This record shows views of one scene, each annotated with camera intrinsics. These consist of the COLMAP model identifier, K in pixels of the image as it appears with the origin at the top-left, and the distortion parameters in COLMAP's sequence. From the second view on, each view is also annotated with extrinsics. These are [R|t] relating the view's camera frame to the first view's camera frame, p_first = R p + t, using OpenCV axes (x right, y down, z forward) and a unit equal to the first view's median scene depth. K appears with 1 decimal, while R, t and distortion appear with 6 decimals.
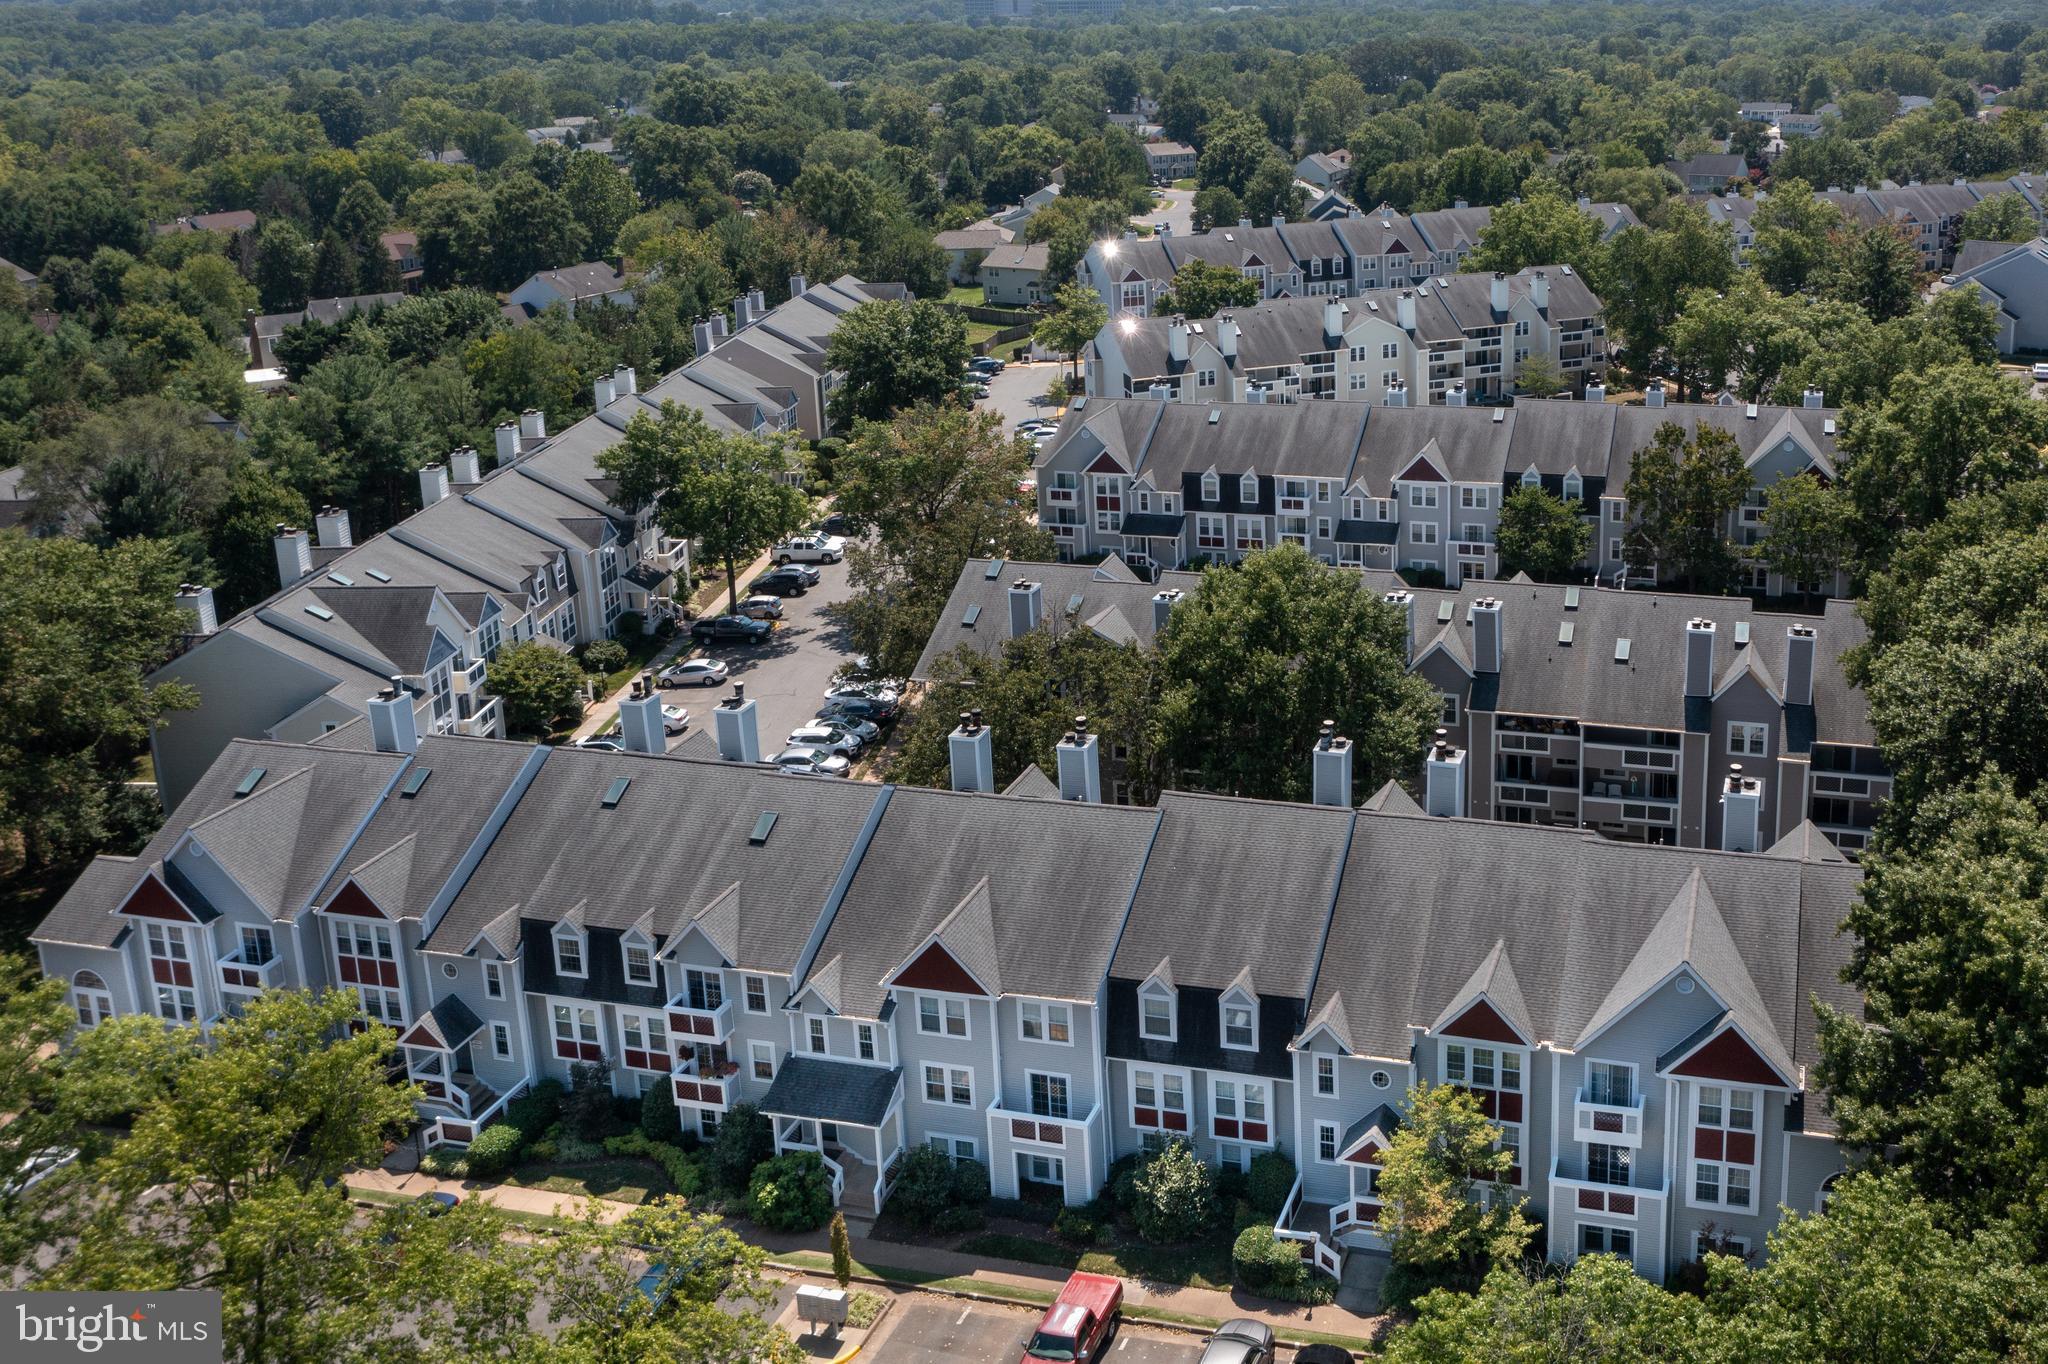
lens RADIAL K [[1916.2, 0, 1338.3], [0, 1916.2, 427.9], [0, 0, 1]] dist [0.011671, -0.010569]
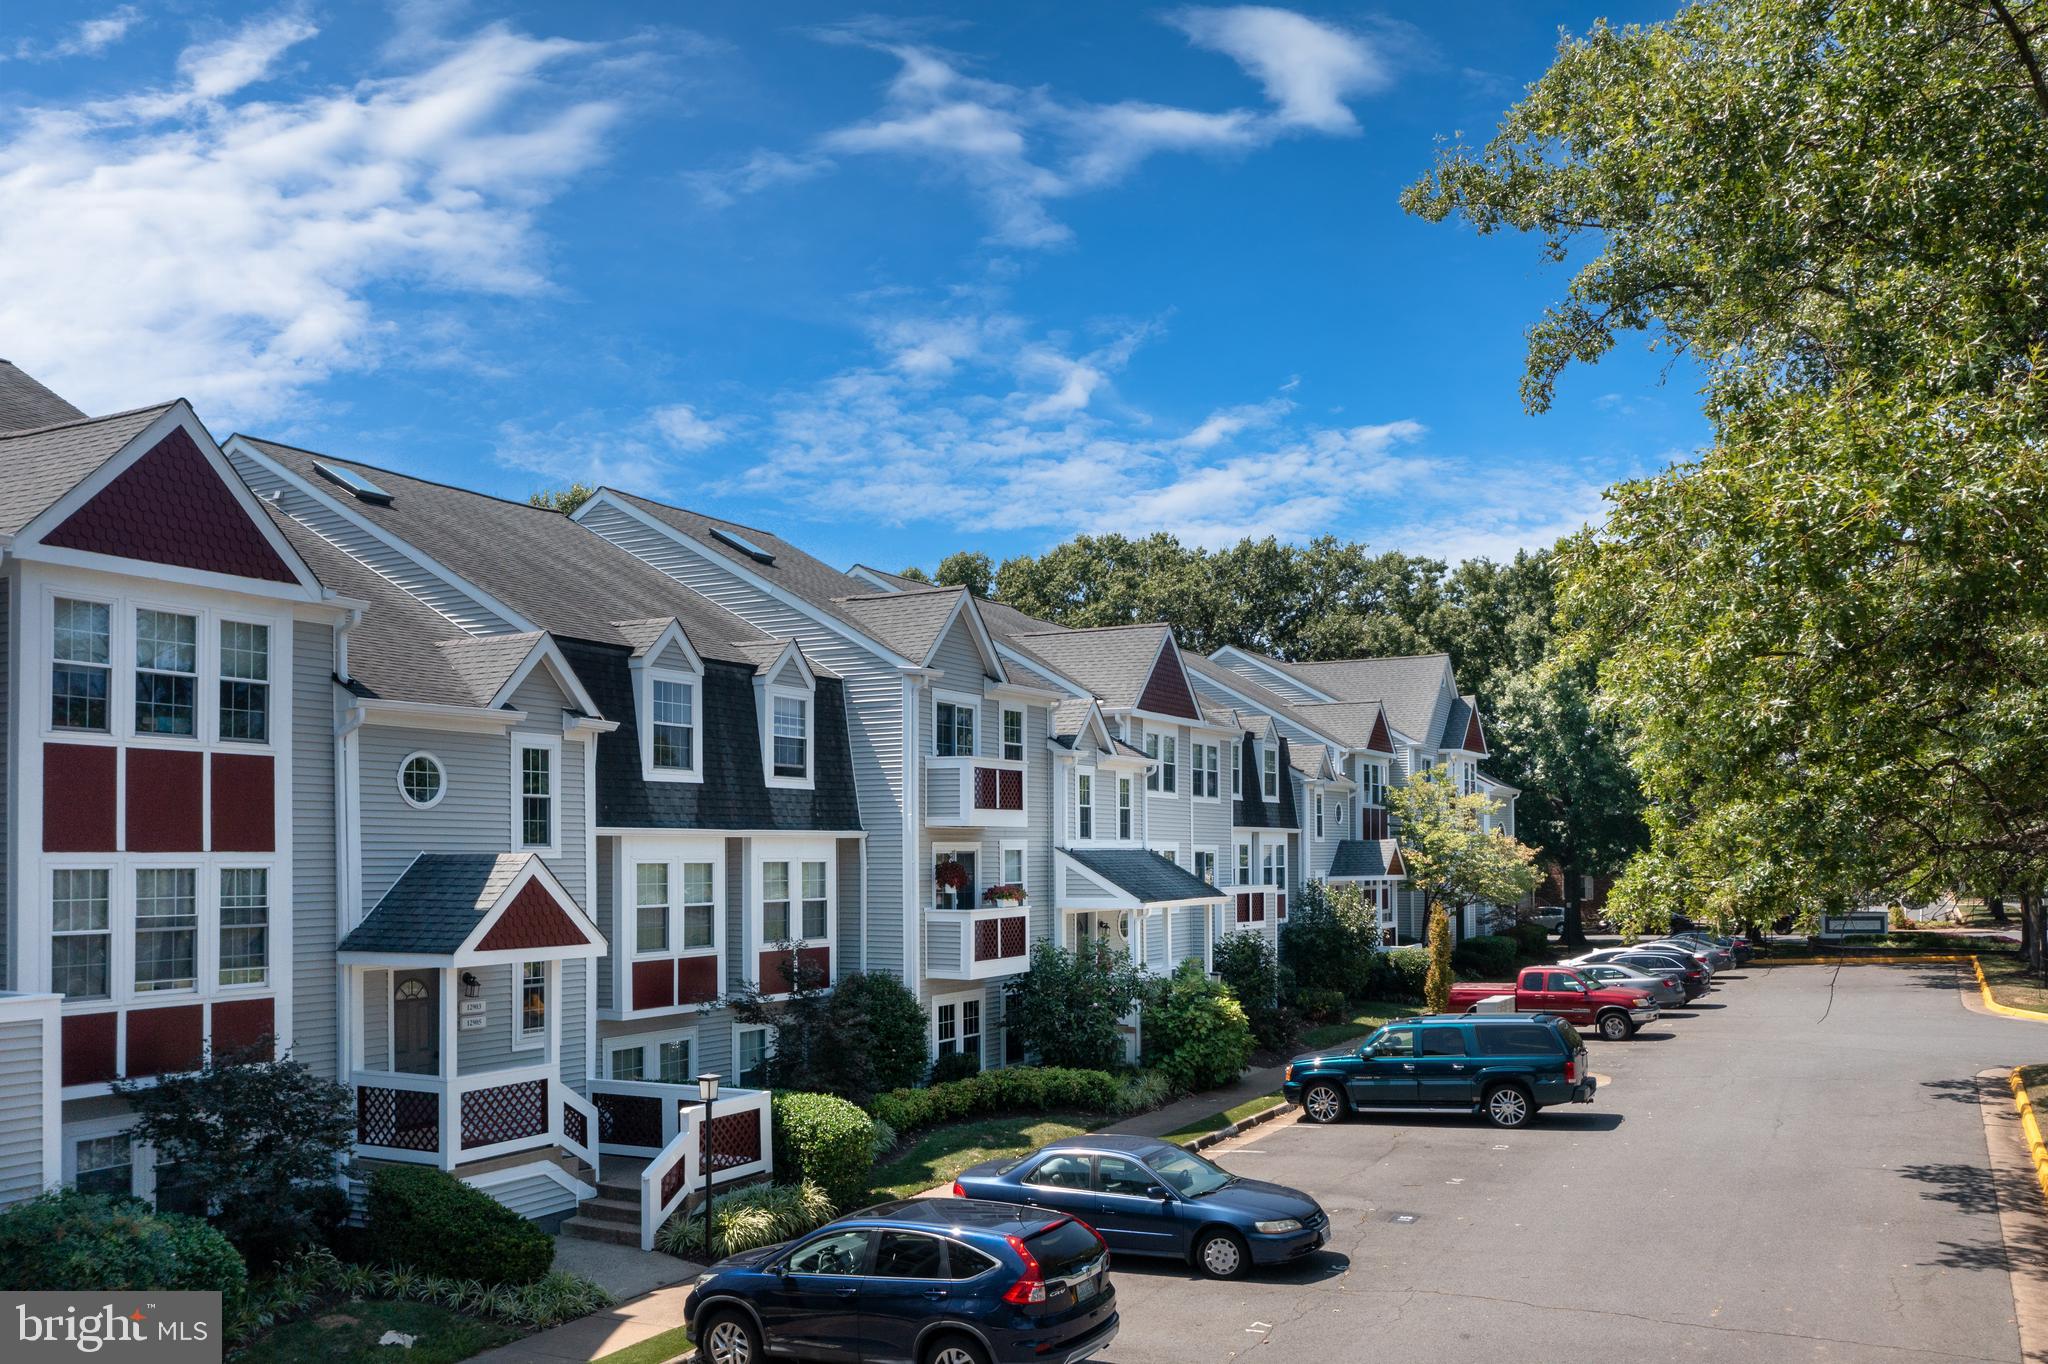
lens RADIAL K [[1643.4, 0, 1034.3], [0, 1643.4, 695.5], [0, 0, 1]] dist [-0.015524, 0.021334]
pose [[0.257302, 0.114412, 0.959534, -0.705294], [0.246066, 0.952477, -0.179554, 0.344263], [-0.934477, 0.282309, 0.216921, 0.833506]]
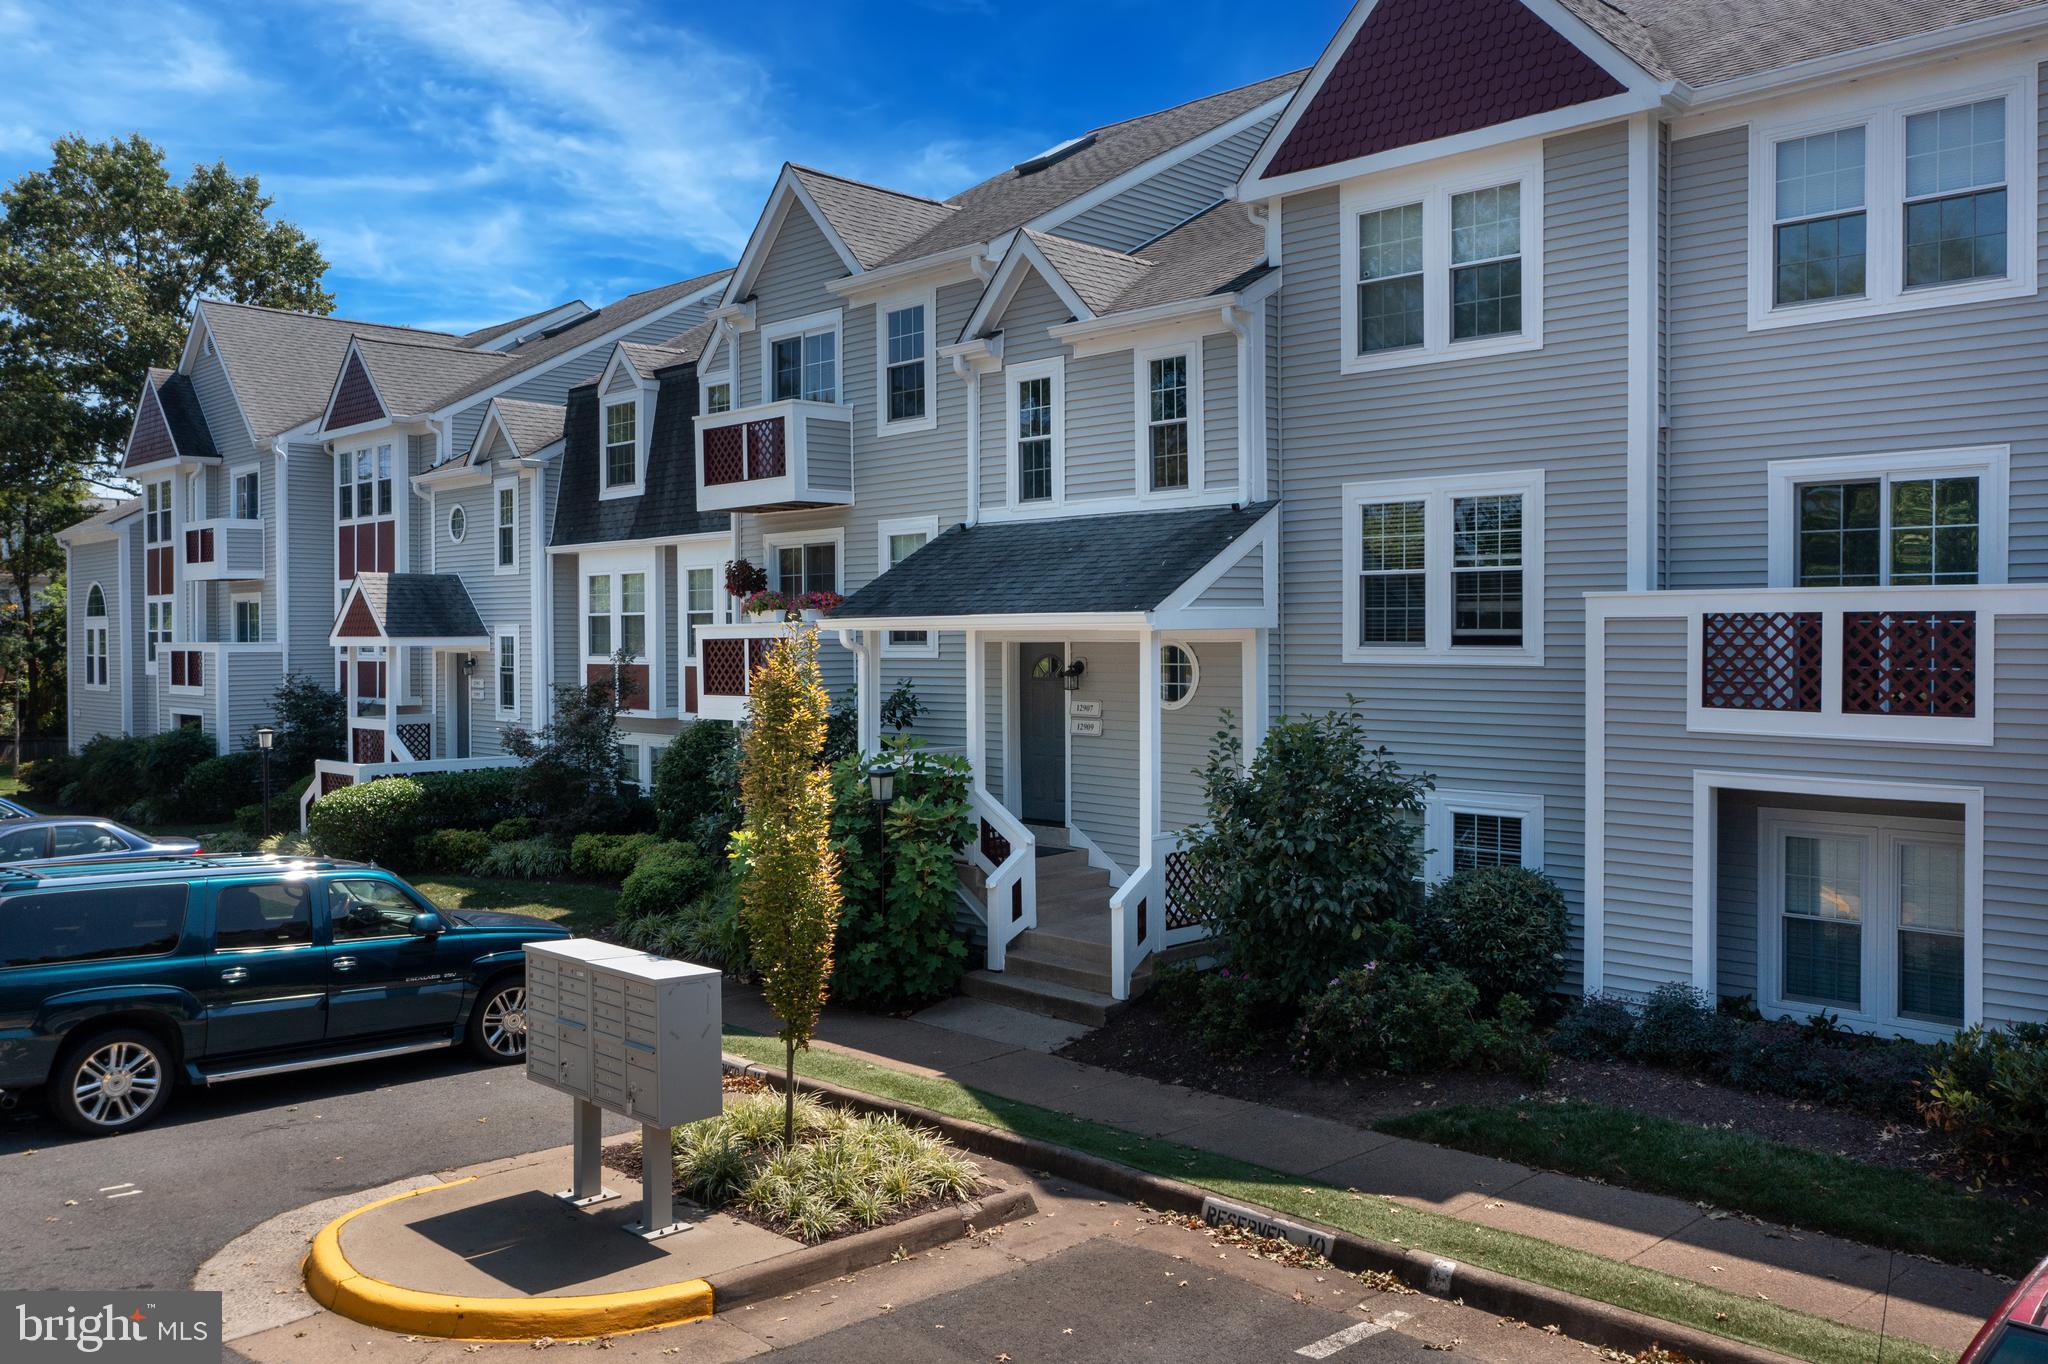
lens RADIAL K [[1643.4, 0, 1033.1], [0, 1643.4, 677.6], [0, 0, 1]] dist [-0.015524, 0.021334]
pose [[0.857756, 0.023839, -0.513505, -0.126590], [-0.130048, 0.976493, -0.171898, 0.370669], [0.497336, 0.214227, 0.840693, 0.732143]]
